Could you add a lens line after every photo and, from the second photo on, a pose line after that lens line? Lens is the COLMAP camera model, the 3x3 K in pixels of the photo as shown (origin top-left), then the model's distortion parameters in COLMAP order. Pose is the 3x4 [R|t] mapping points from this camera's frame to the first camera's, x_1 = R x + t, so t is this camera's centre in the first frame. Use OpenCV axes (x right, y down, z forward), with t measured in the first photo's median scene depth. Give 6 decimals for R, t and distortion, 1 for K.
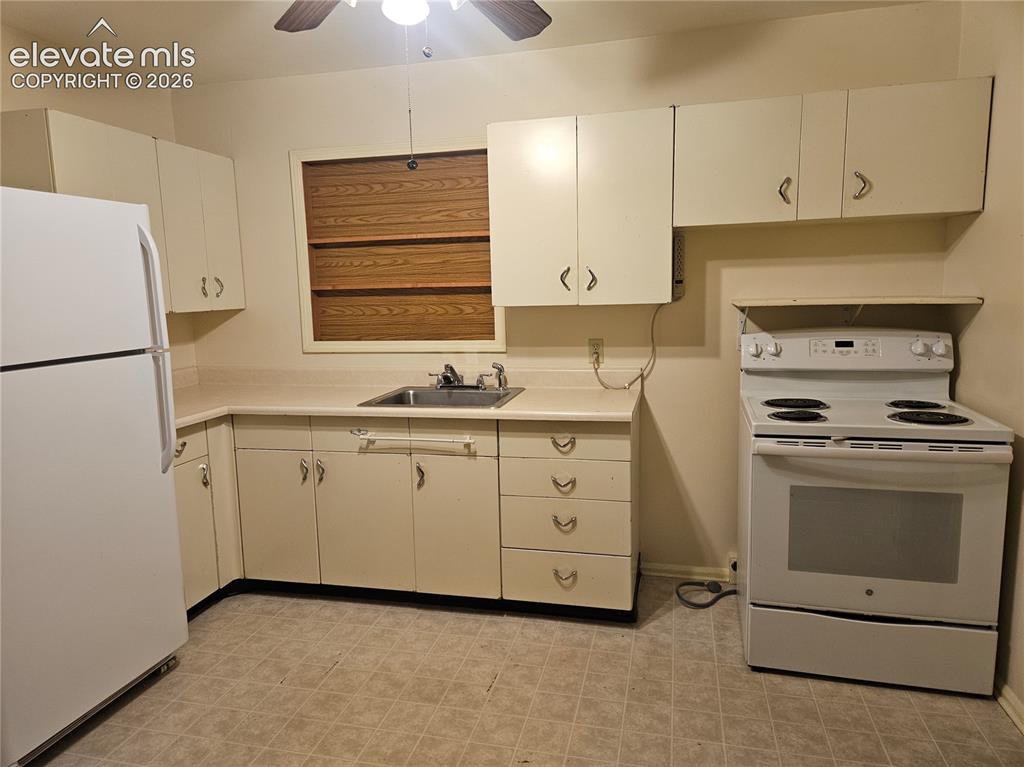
lens RADIAL K [[702.2, 0, 507.0], [0, 702.2, 376.7], [0, 0, 1]] dist [0.051603, -0.047314]
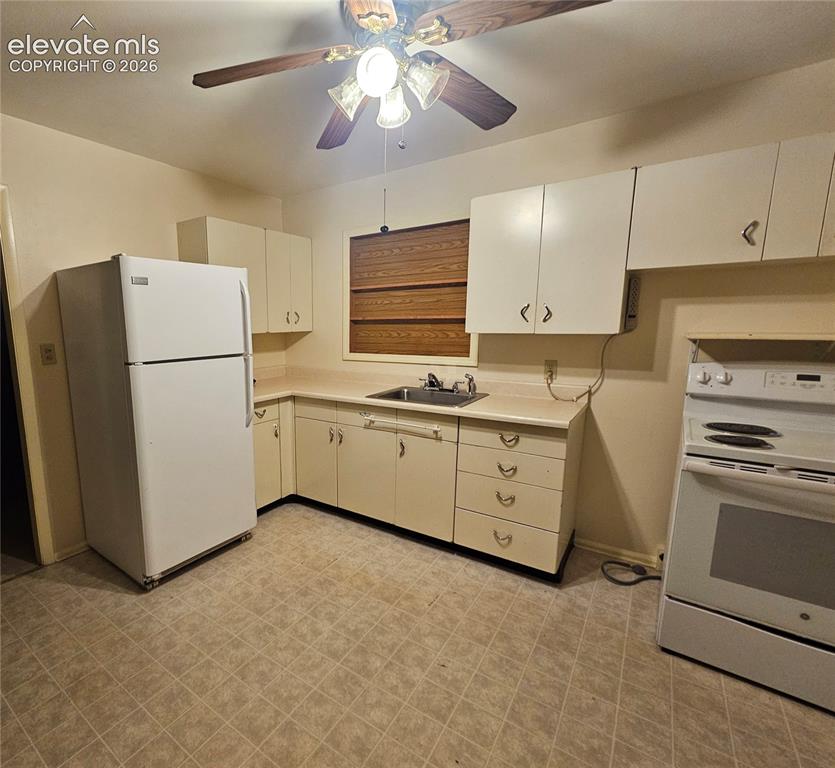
lens RADIAL K [[385.4, 0, 416.8], [0, 385.4, 385.3], [0, 0, 1]] dist [-0.012329, 0.006695]
pose [[0.906183, 0.080969, -0.415062, 0.214495], [-0.063105, 0.996401, 0.056599, -0.035211], [0.418151, -0.025097, 0.908031, 0.275832]]
